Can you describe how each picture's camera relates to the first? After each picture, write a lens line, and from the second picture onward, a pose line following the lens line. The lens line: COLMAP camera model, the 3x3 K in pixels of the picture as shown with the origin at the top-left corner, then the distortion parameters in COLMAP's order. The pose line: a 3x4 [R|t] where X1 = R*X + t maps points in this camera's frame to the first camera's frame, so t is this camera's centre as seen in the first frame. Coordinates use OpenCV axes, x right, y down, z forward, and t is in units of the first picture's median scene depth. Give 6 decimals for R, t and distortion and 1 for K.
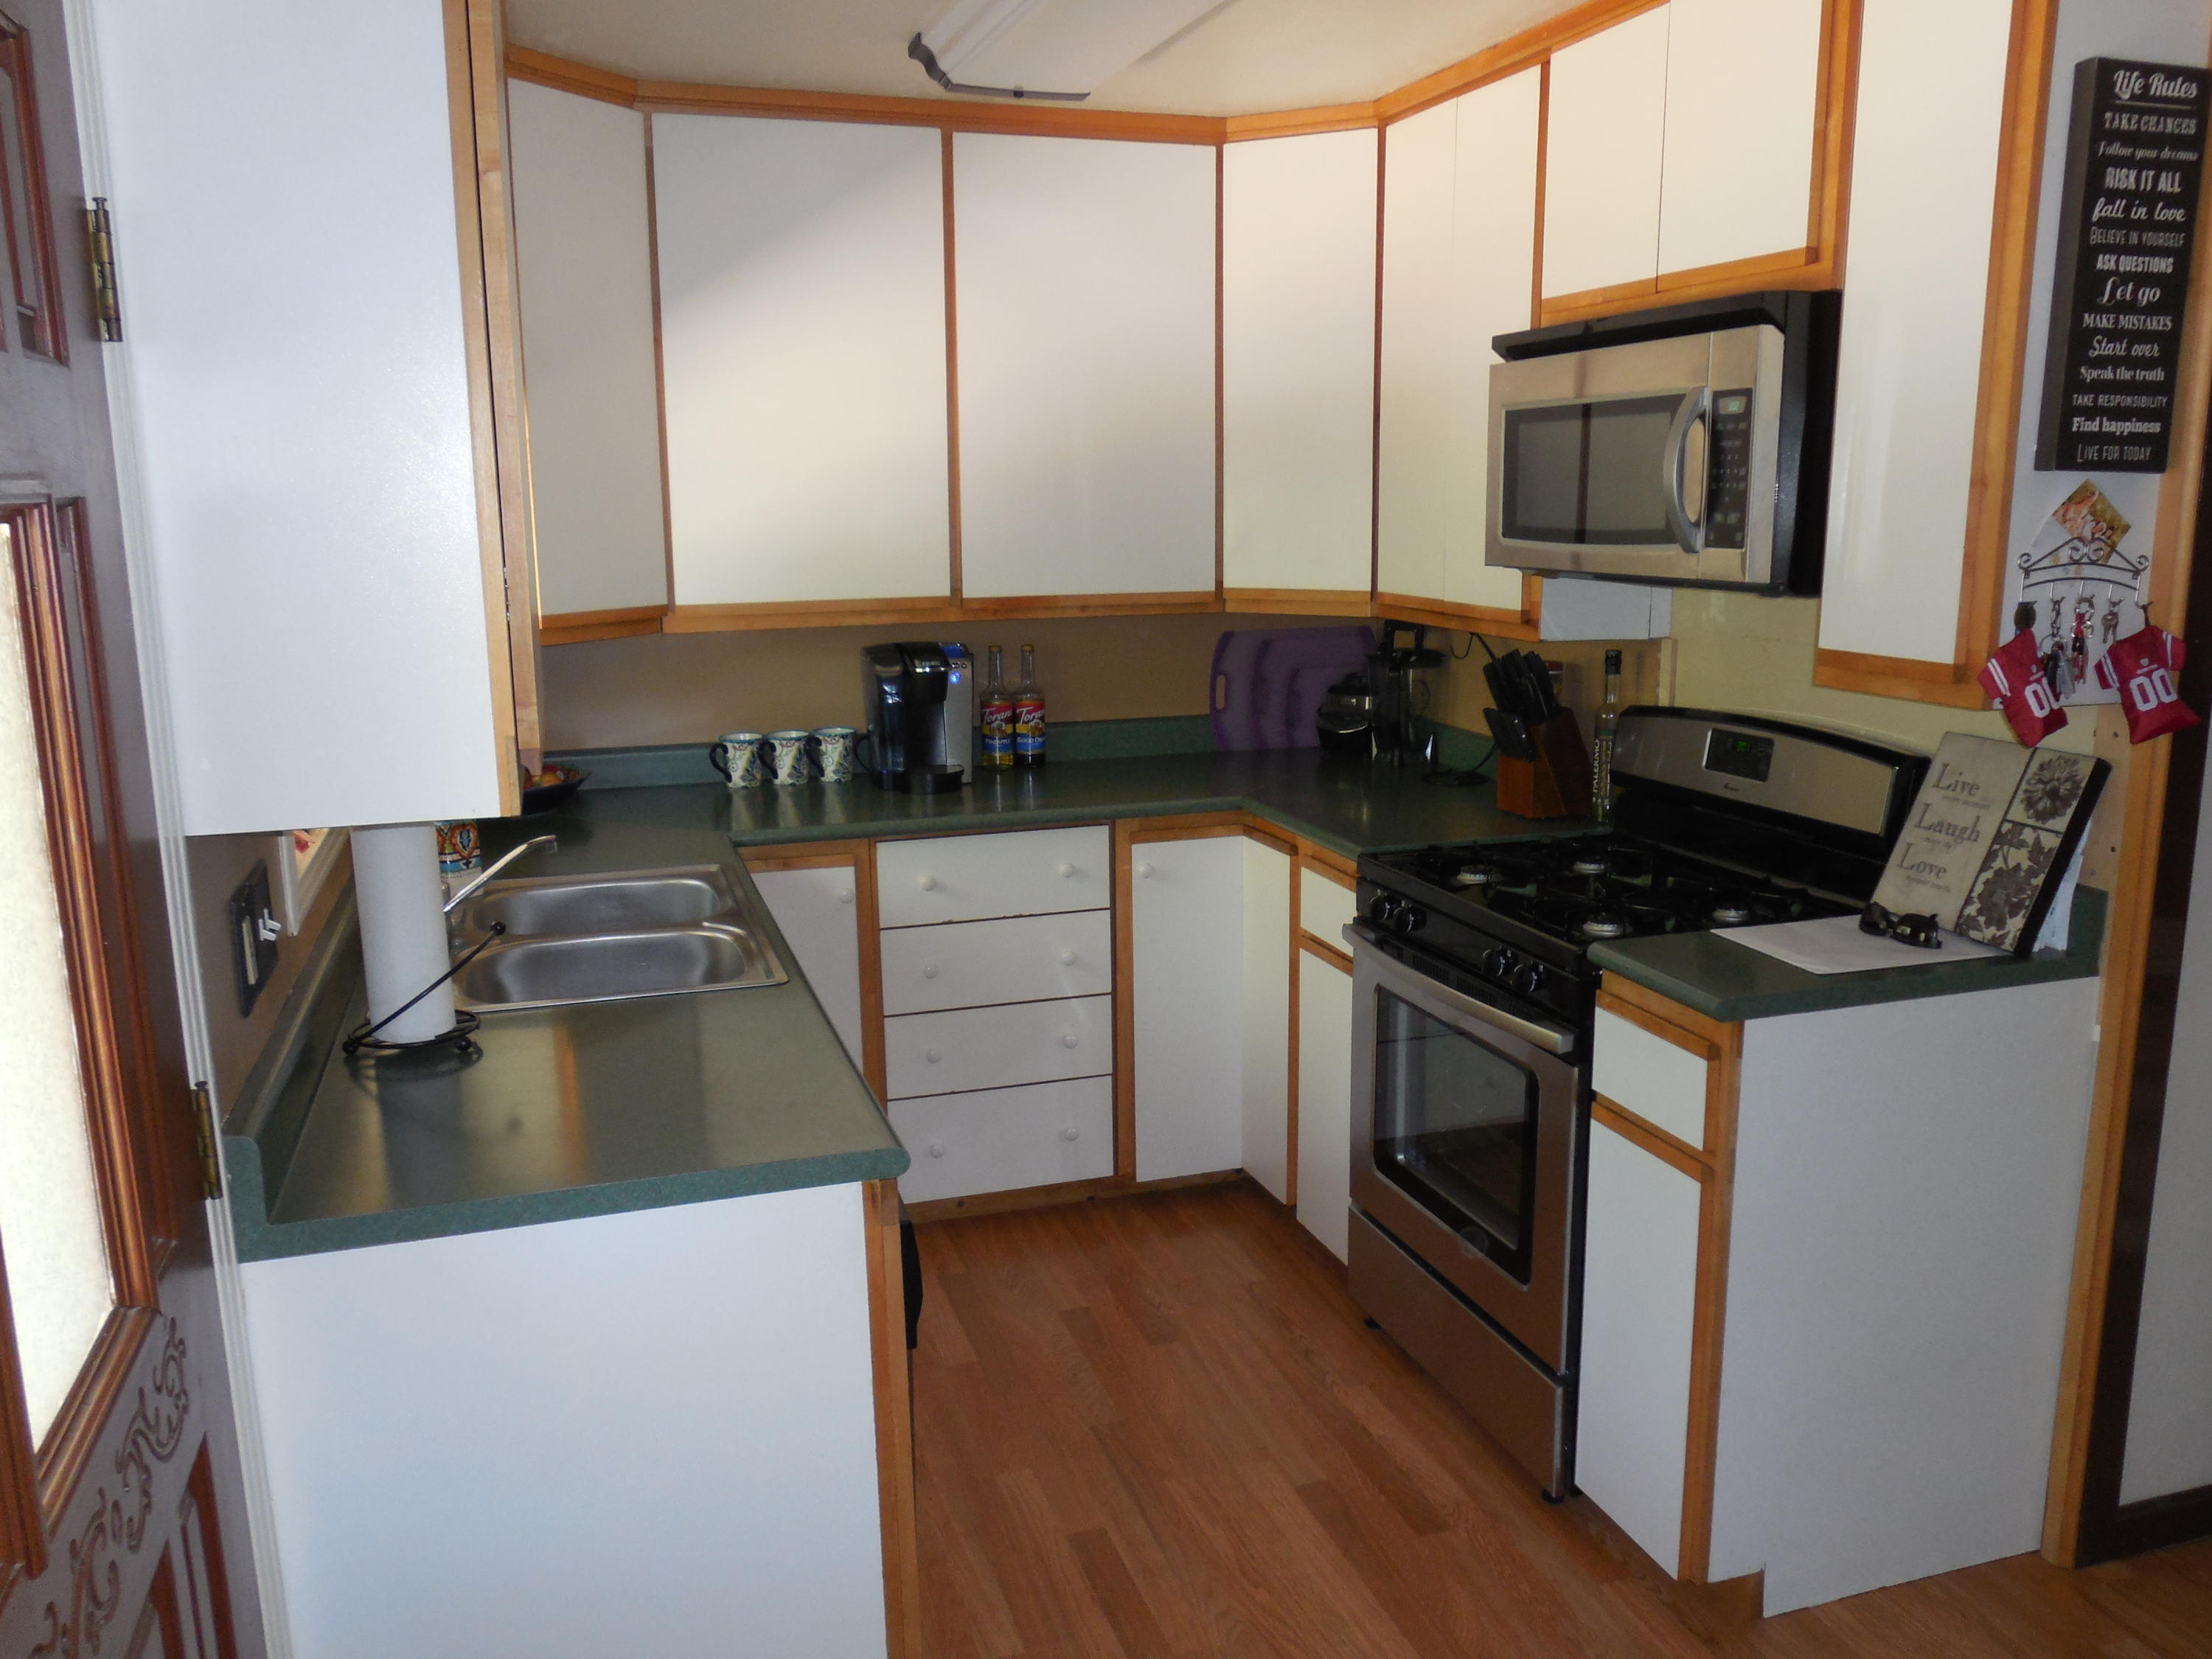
lens RADIAL K [[1728.6, 0, 1115.6], [0, 1728.6, 831.0], [0, 0, 1]] dist [-0.052975, 0.058877]
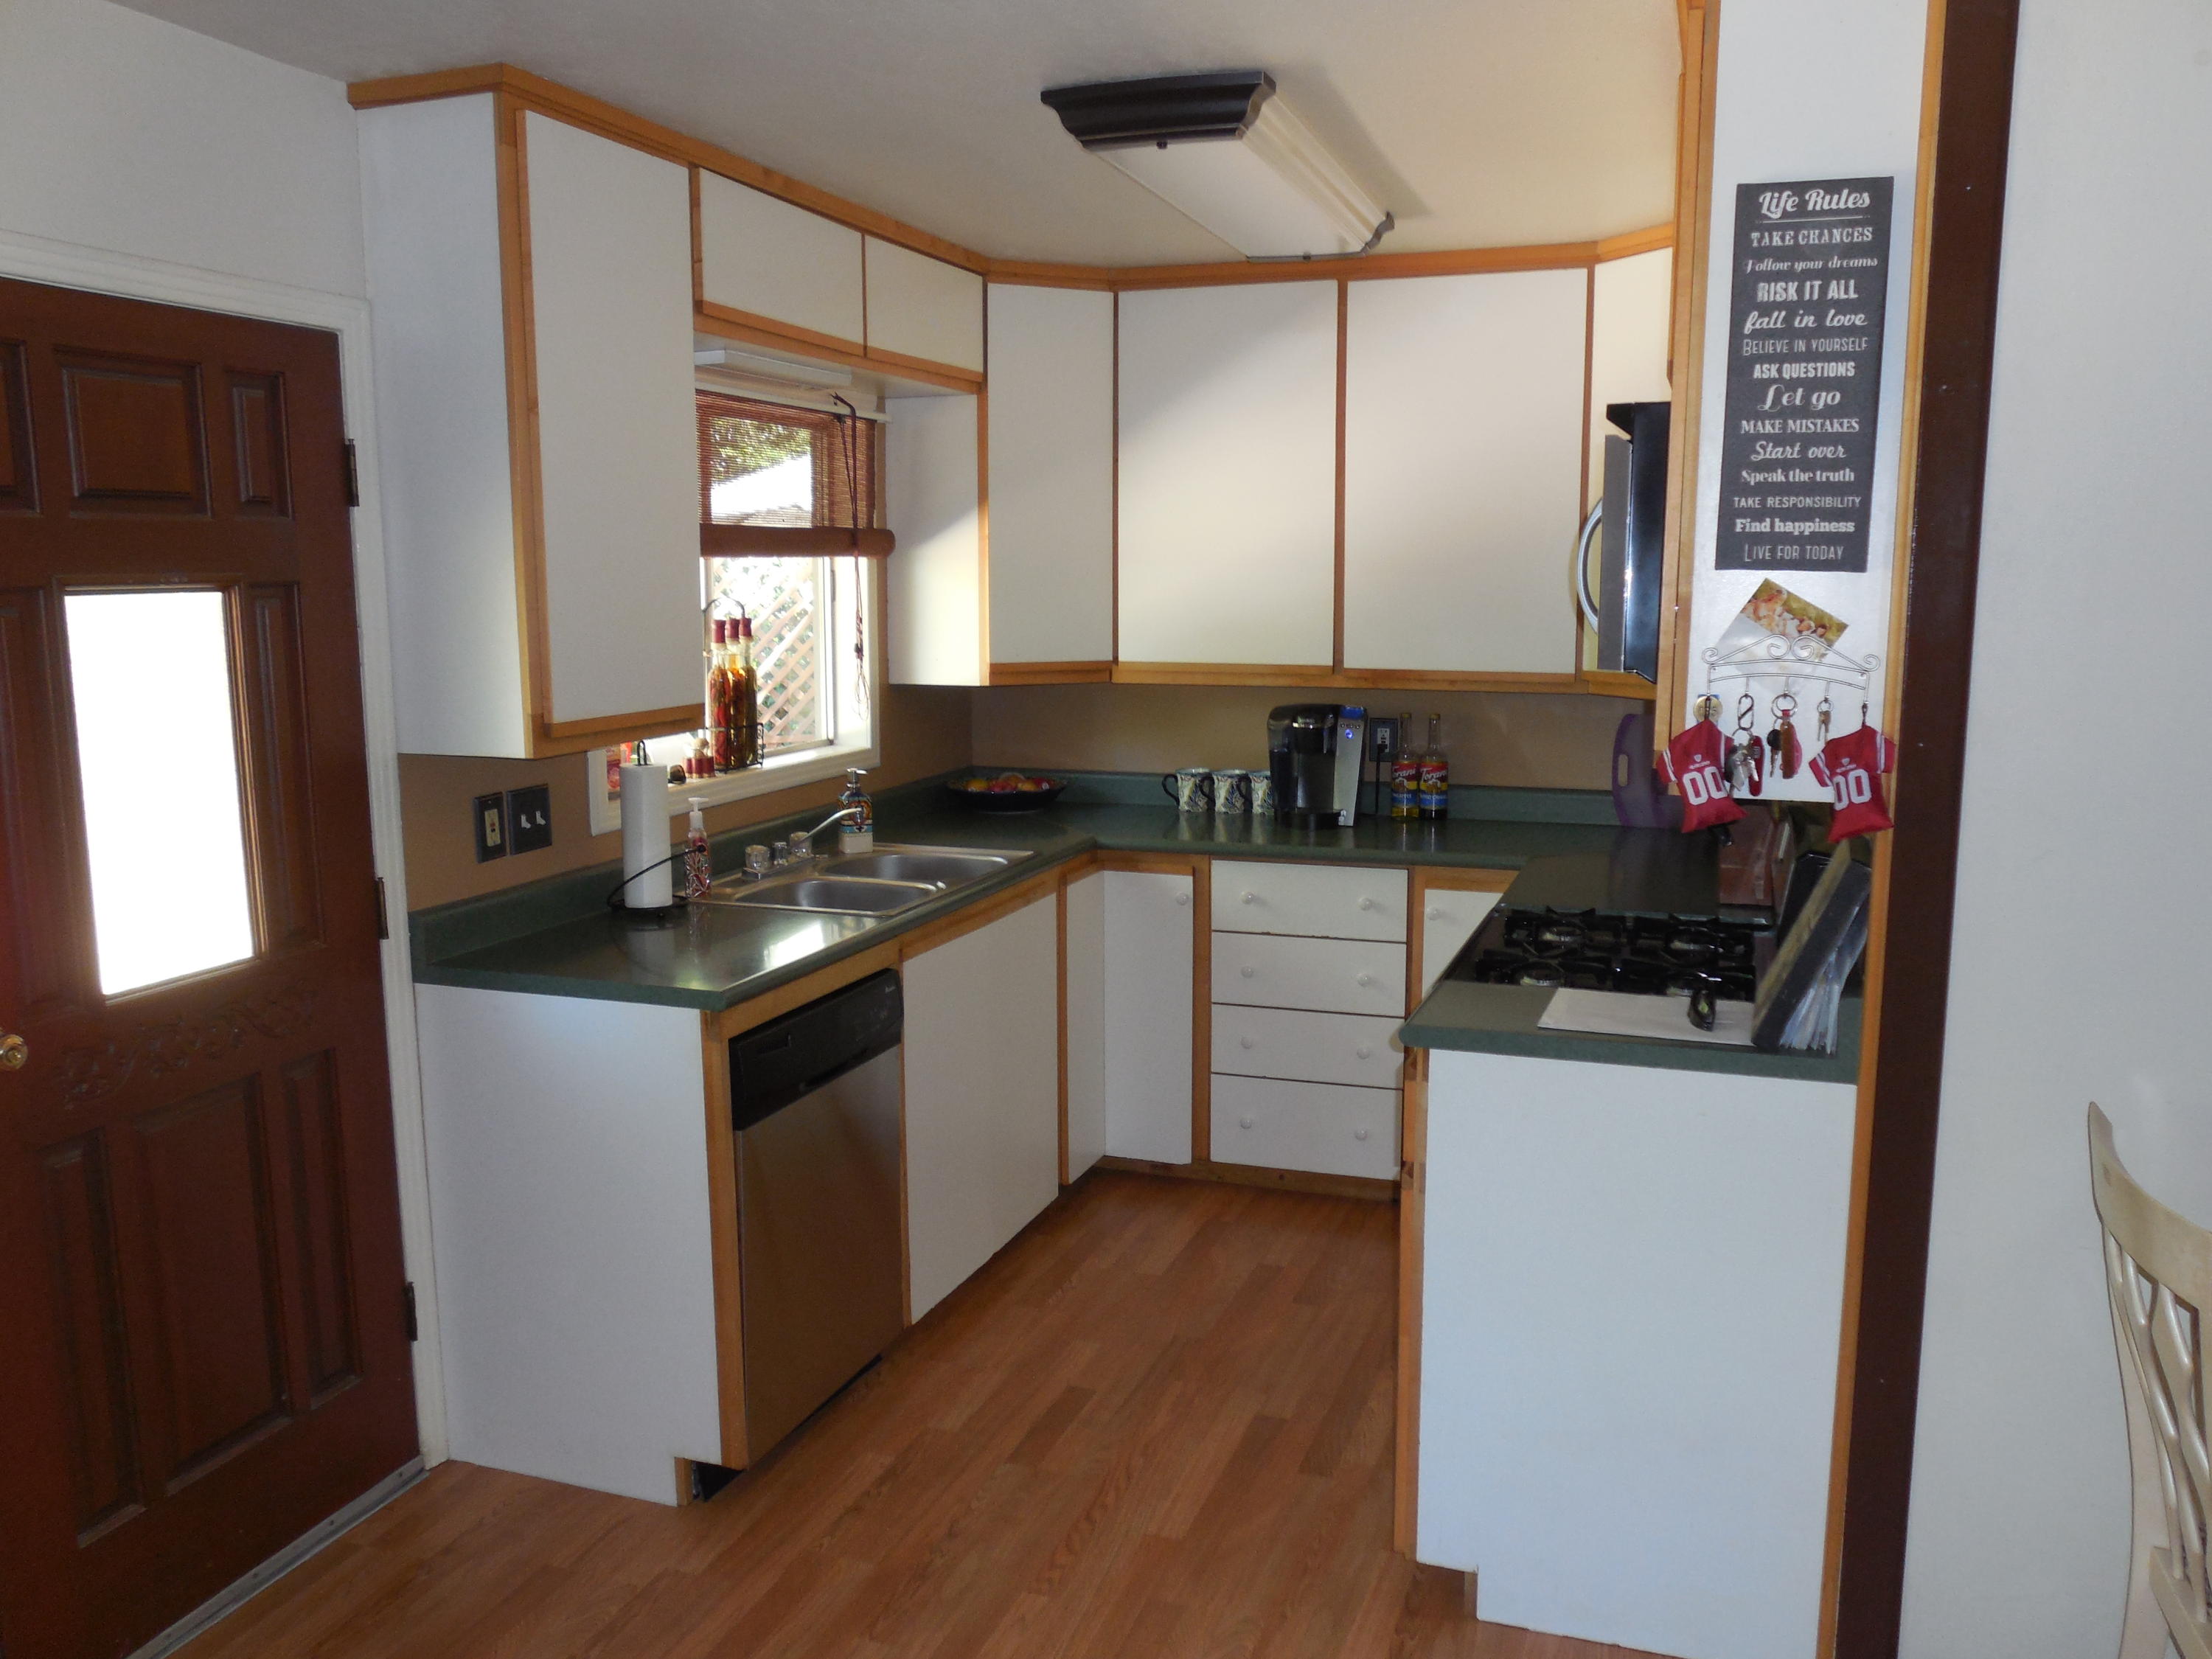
lens RADIAL K [[1728.6, 0, 1101.9], [0, 1728.6, 828.2], [0, 0, 1]] dist [-0.052975, 0.058877]
pose [[0.783203, 0.099204, -0.613801, 0.887085], [-0.127244, 0.991869, -0.002054, -0.003982], [0.608607, 0.079711, 0.789458, -0.042472]]
